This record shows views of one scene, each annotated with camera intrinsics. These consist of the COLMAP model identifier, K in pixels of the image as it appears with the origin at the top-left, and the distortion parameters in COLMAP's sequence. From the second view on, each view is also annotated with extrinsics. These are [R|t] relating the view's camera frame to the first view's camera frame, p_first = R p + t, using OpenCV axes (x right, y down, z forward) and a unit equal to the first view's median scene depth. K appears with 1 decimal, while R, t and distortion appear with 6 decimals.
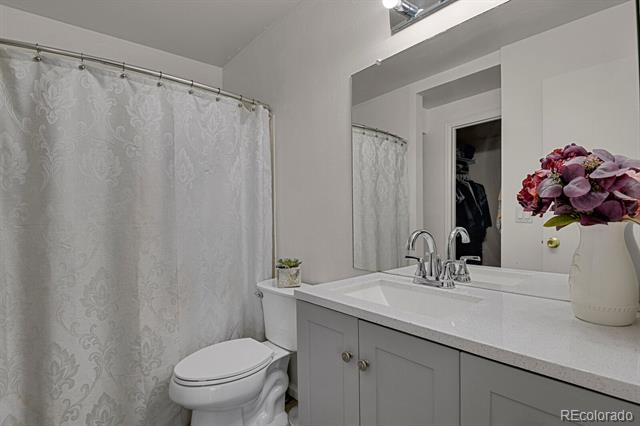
lens RADIAL K [[326.3, 0, 319.7], [0, 326.3, 215.7], [0, 0, 1]] dist [-0.003409, -0.000626]
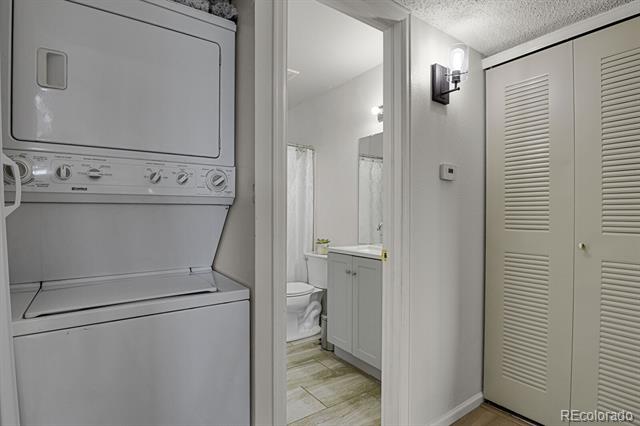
lens RADIAL K [[326.3, 0, 319.7], [0, 326.3, 215.7], [0, 0, 1]] dist [-0.003409, -0.000626]
pose [[0.995513, 0.020225, -0.092443, 0.046267], [-0.020439, 0.999790, -0.001362, 0.011638], [0.092396, 0.003246, 0.995717, -0.736108]]
